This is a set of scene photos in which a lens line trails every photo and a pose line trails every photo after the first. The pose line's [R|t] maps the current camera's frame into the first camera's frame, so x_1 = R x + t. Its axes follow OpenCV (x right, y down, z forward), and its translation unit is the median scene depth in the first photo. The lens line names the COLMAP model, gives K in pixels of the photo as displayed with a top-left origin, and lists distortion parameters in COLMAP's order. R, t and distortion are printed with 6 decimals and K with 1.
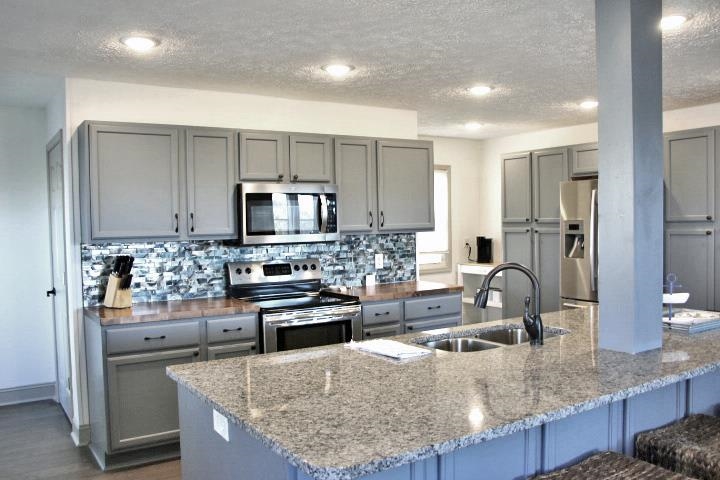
lens RADIAL K [[632.4, 0, 360.0], [0, 632.4, 240.0], [0, 0, 1]] dist [-0.003236, -0.002835]
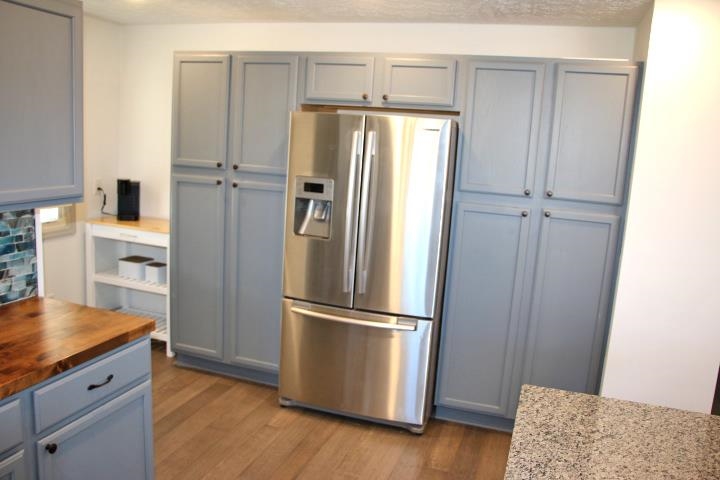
lens RADIAL K [[595.5, 0, 360.0], [0, 595.5, 240.0], [0, 0, 1]] dist [-0.129773, 0.008525]
pose [[0.780645, -0.046202, 0.623265, 0.010005], [-0.053874, 0.988577, 0.140759, -0.048738], [-0.622649, -0.143460, 0.769238, 0.469742]]
